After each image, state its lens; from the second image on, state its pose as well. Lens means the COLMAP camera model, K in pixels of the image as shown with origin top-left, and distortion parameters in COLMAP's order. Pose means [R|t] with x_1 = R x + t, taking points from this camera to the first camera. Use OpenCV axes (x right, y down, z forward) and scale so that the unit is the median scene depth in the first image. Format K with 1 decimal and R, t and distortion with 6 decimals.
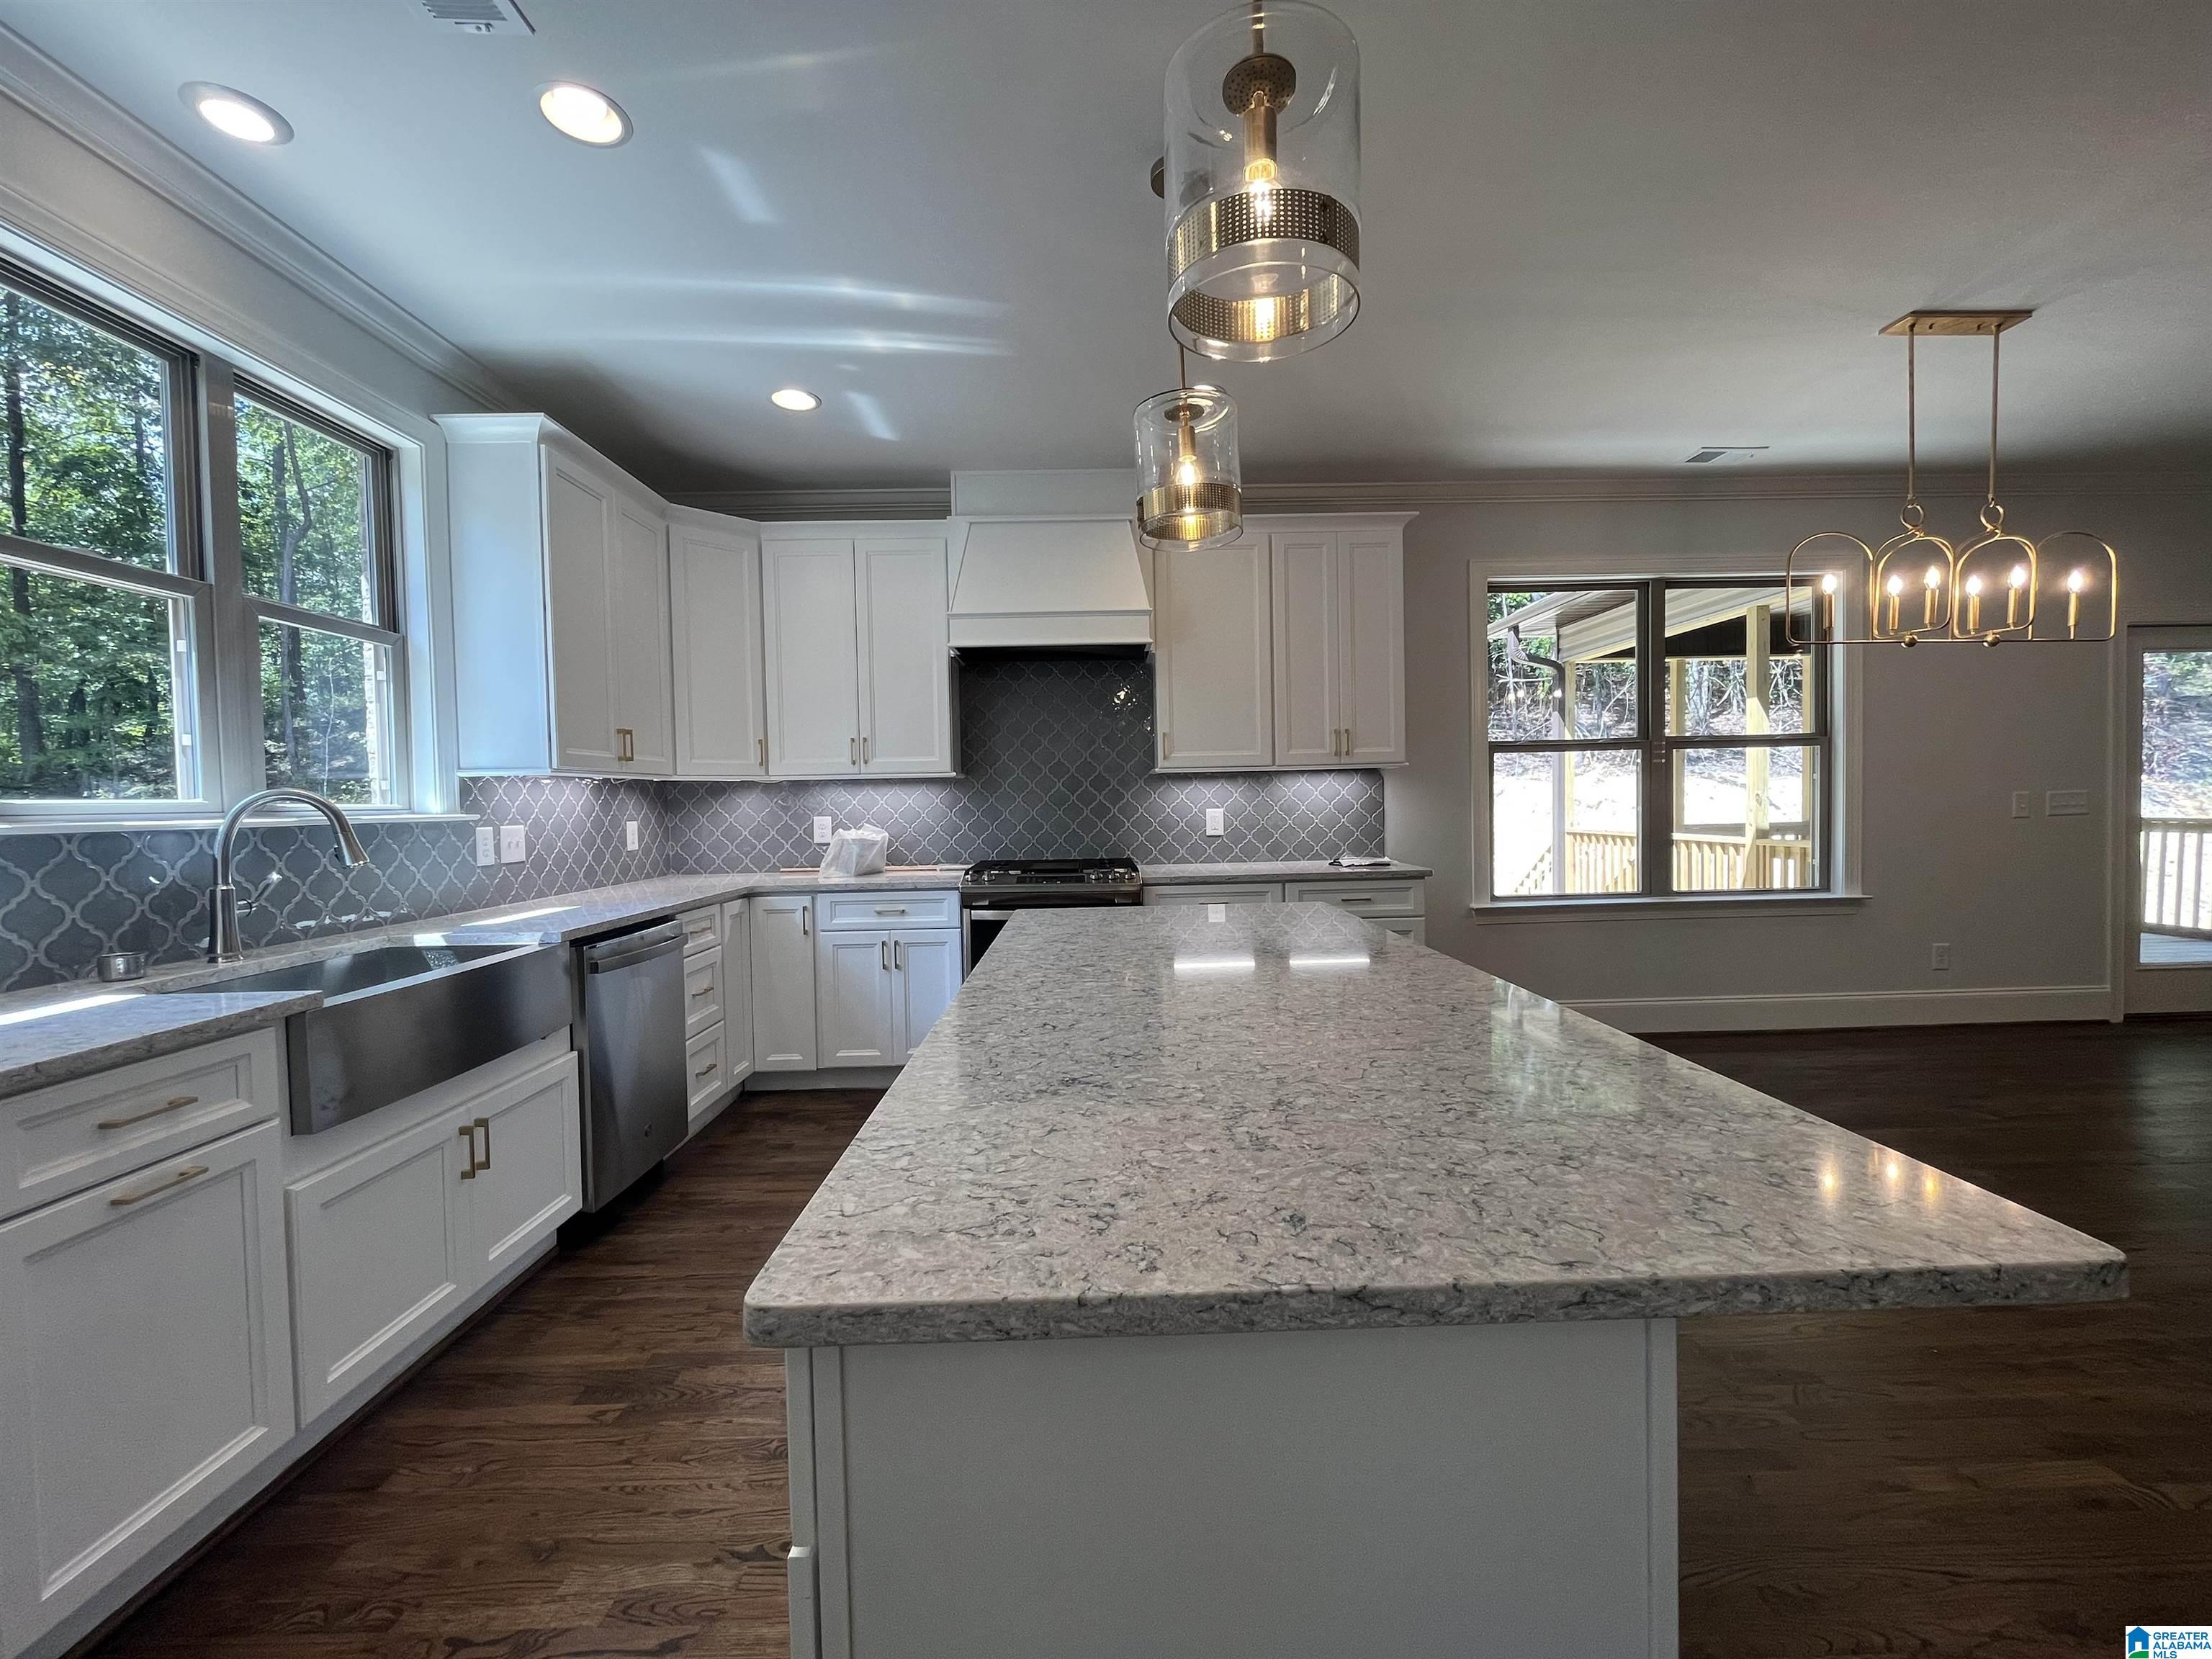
lens RADIAL K [[902.8, 0, 1101.8], [0, 902.8, 826.2], [0, 0, 1]] dist [-0.005350, 0.000404]
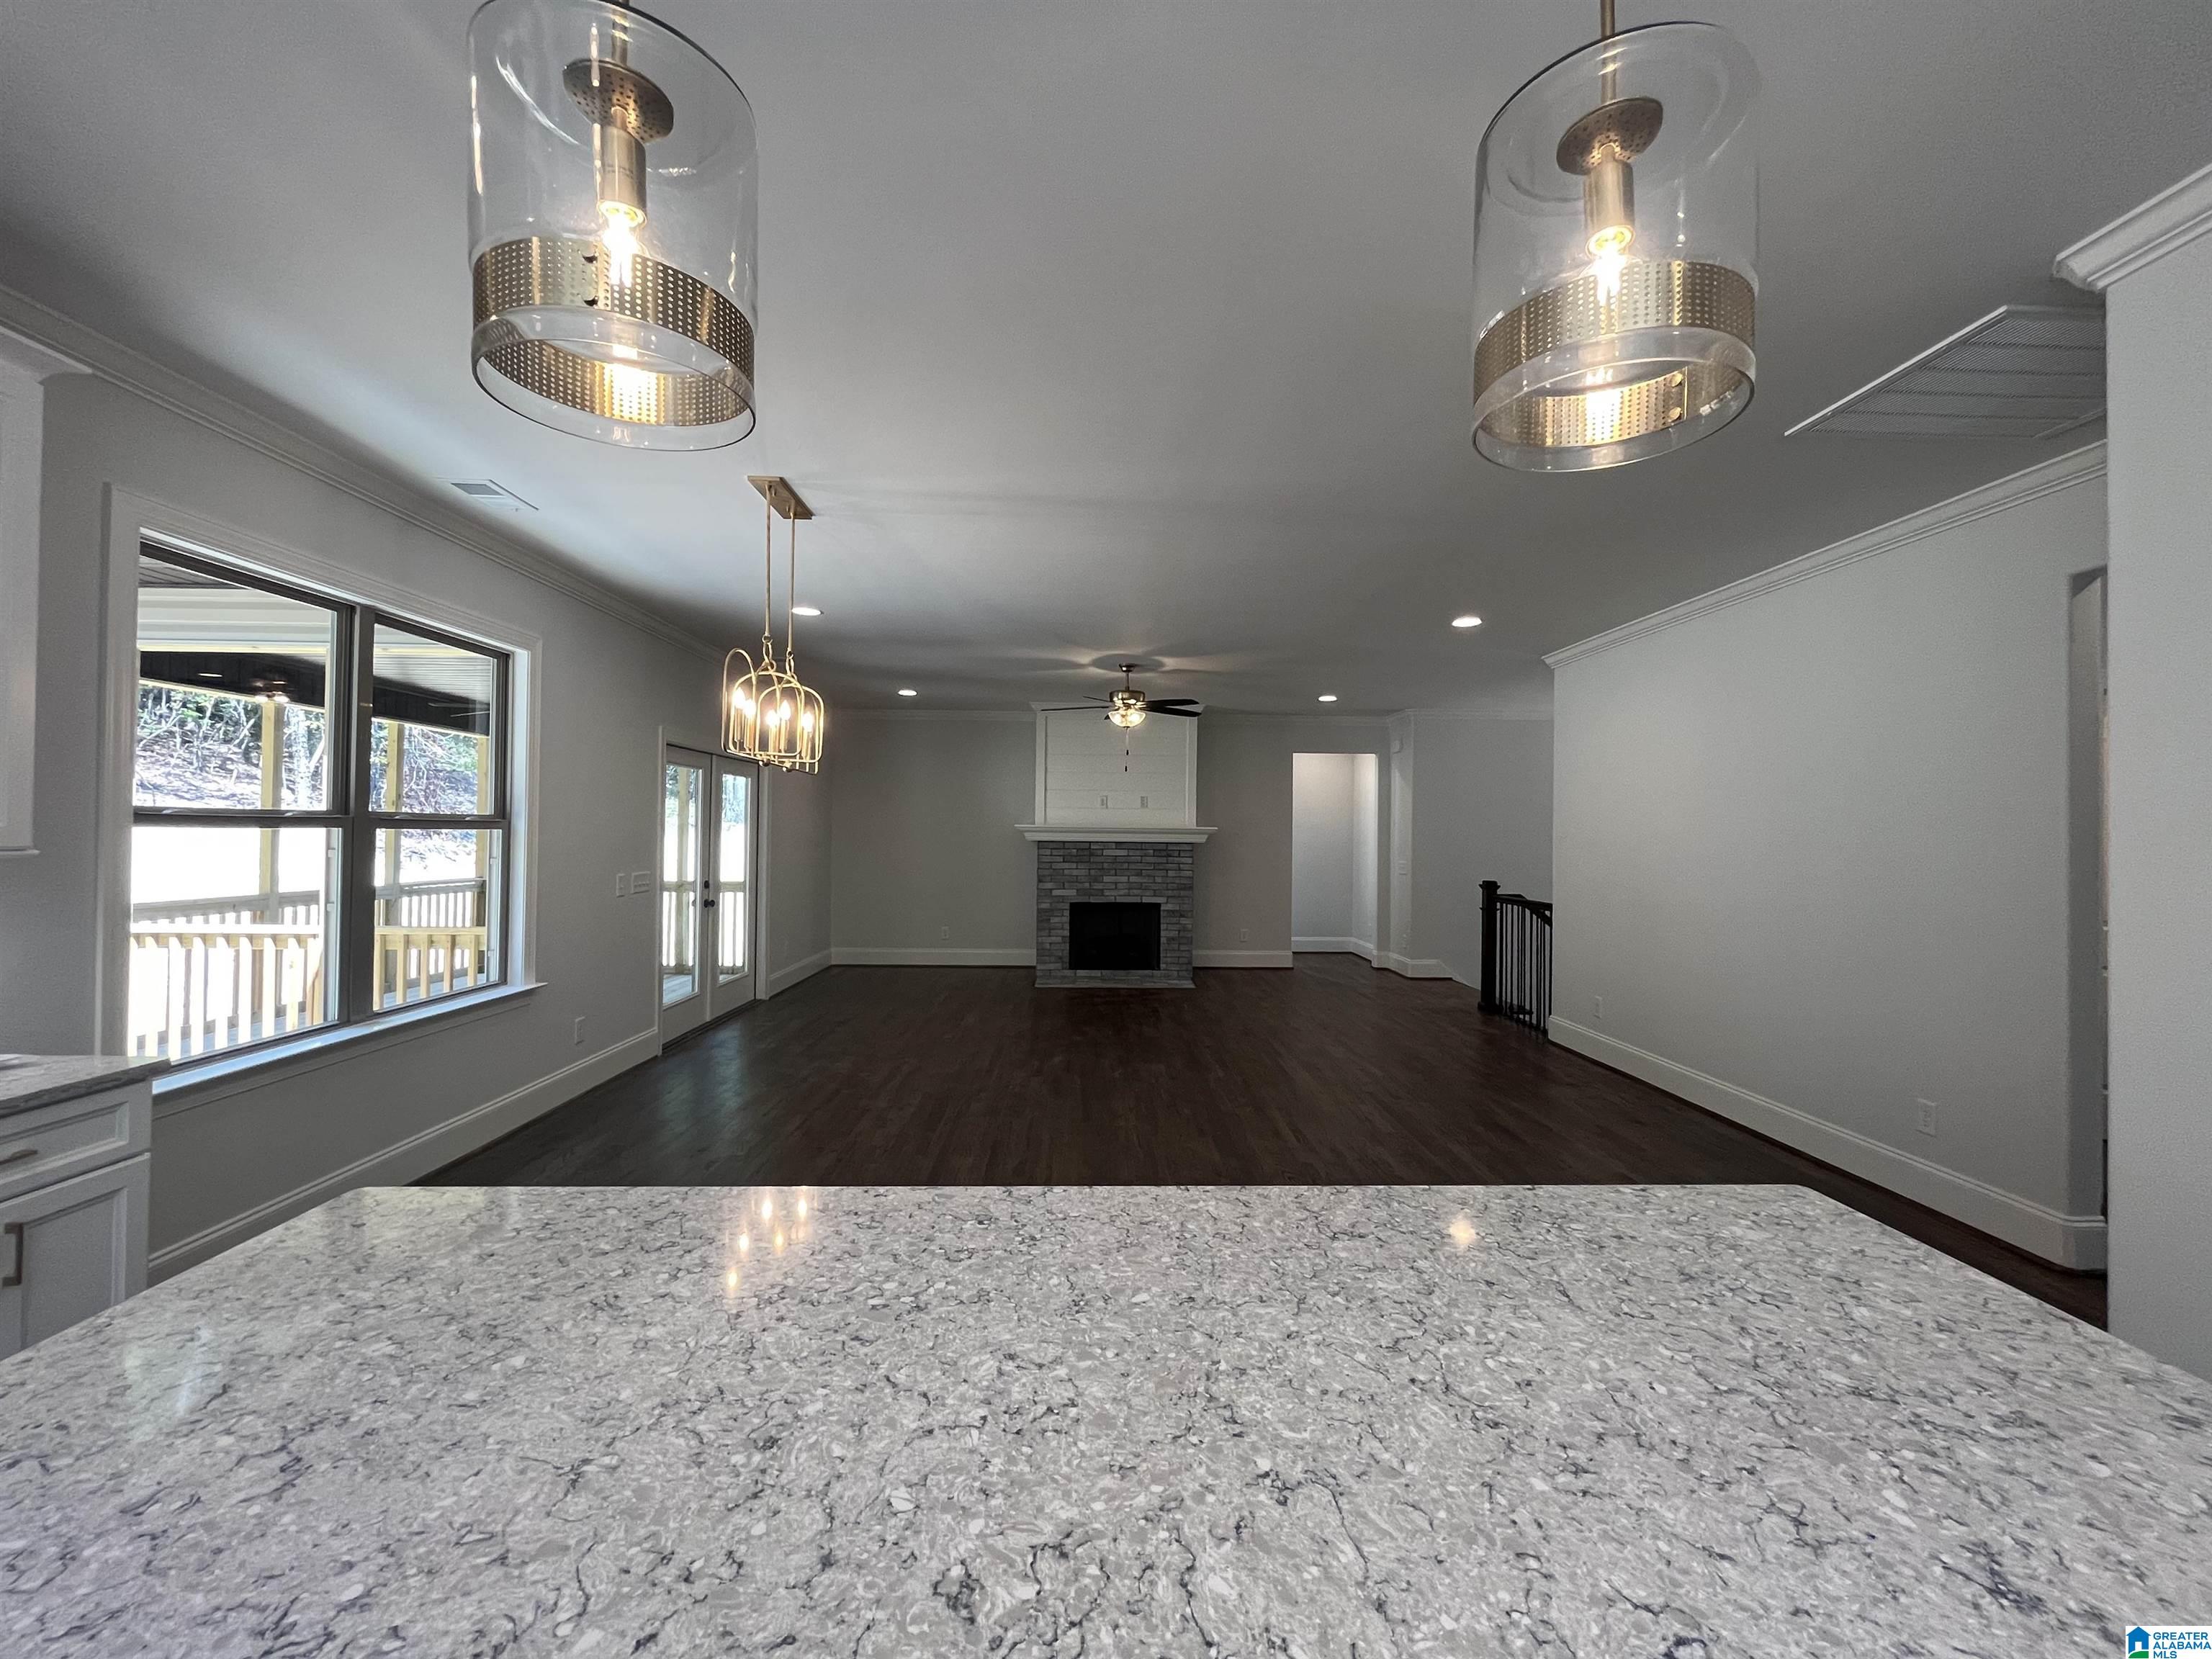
lens RADIAL K [[902.8, 0, 1109.6], [0, 902.8, 831.1], [0, 0, 1]] dist [-0.005350, 0.000404]
pose [[-0.016621, 0.025069, 0.999548, -0.208544], [0.020003, 0.999494, -0.024735, -0.073093], [-0.999662, 0.019583, -0.017114, 0.528974]]
